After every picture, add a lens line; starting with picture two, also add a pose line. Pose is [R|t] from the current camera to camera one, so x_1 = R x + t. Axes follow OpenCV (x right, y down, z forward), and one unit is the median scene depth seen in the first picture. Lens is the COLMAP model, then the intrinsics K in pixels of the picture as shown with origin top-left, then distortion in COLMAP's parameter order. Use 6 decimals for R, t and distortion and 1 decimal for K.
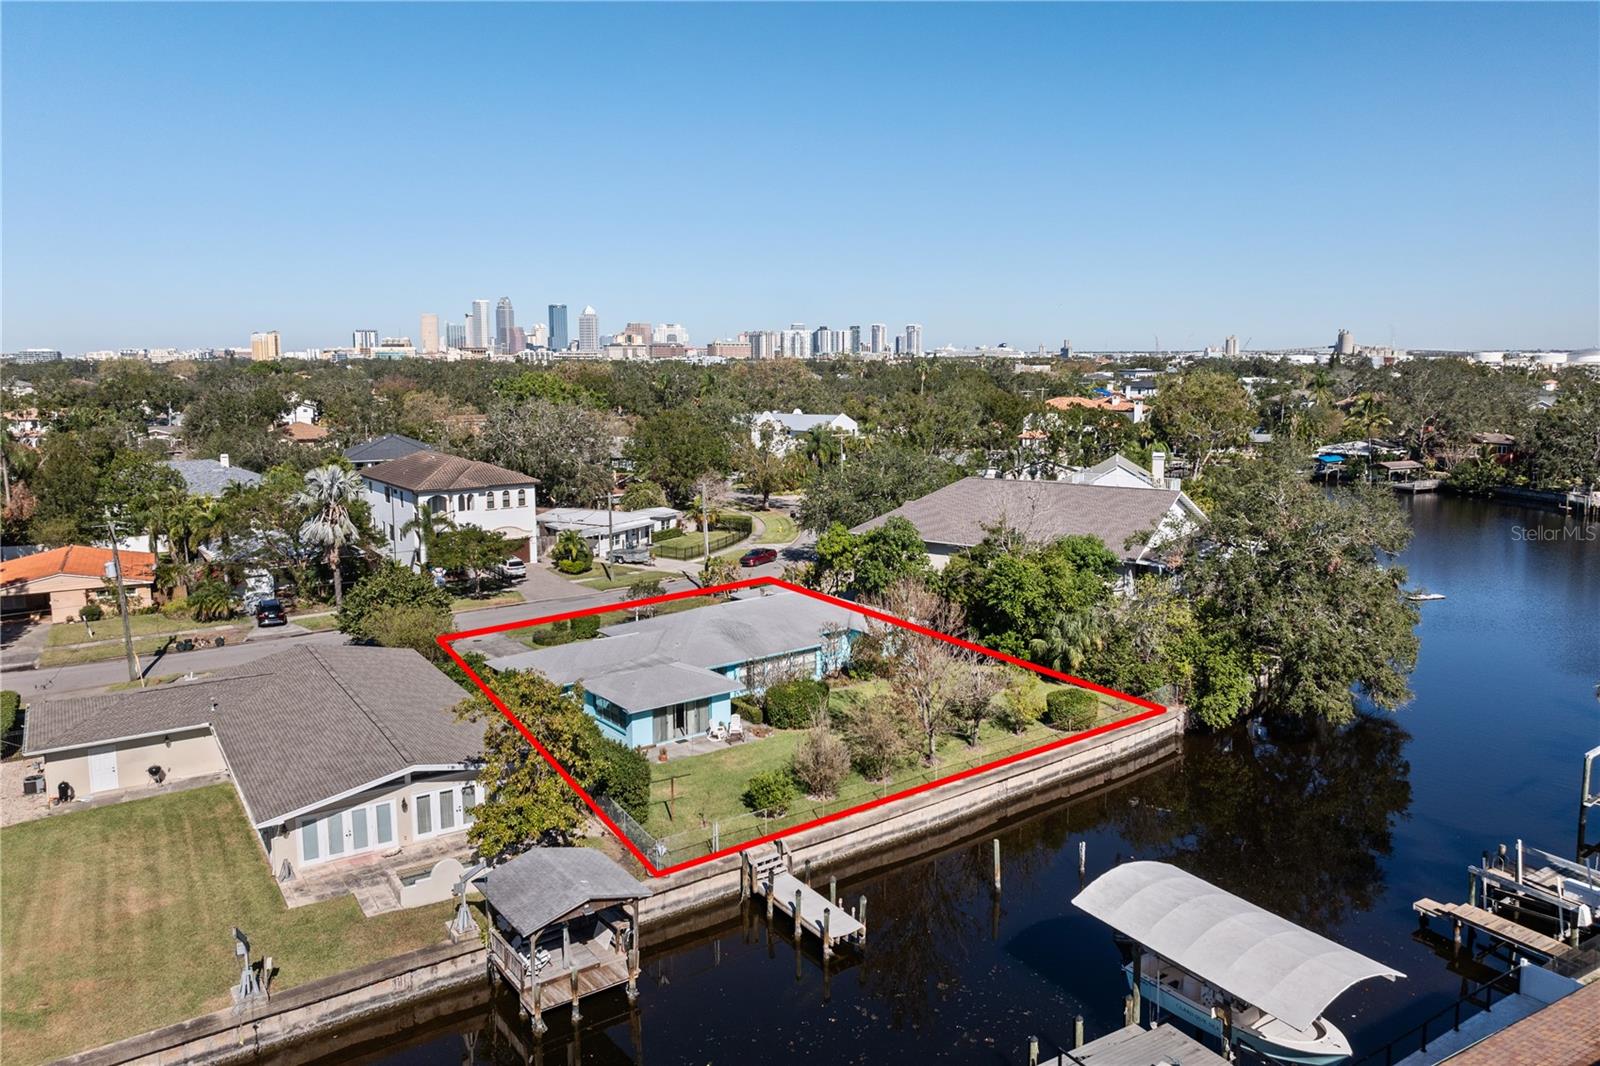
lens RADIAL K [[1123.4, 0, 805.3], [0, 1123.4, 502.9], [0, 0, 1]] dist [-0.003966, -0.004716]
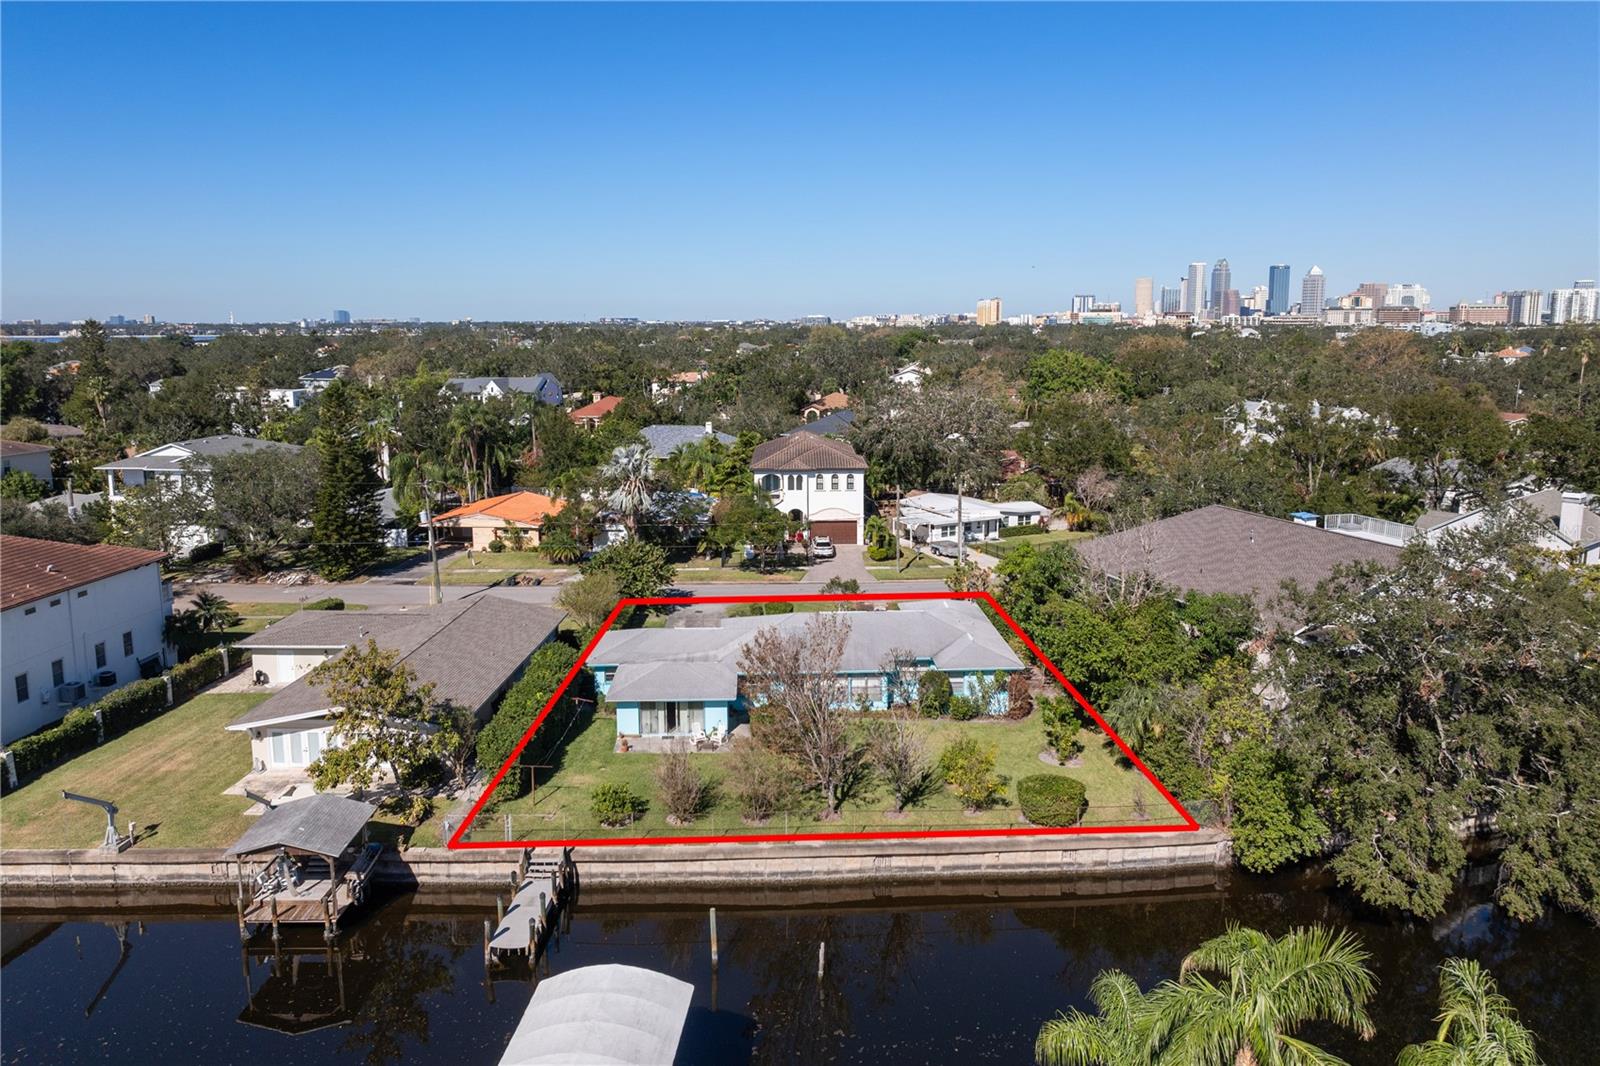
lens RADIAL K [[1123.4, 0, 805.3], [0, 1123.4, 502.9], [0, 0, 1]] dist [-0.003966, -0.004716]
pose [[0.811694, 0.092171, -0.576764, 0.327904], [-0.073518, 0.995739, 0.055663, -0.041518], [0.579438, -0.002779, 0.815012, 0.125725]]
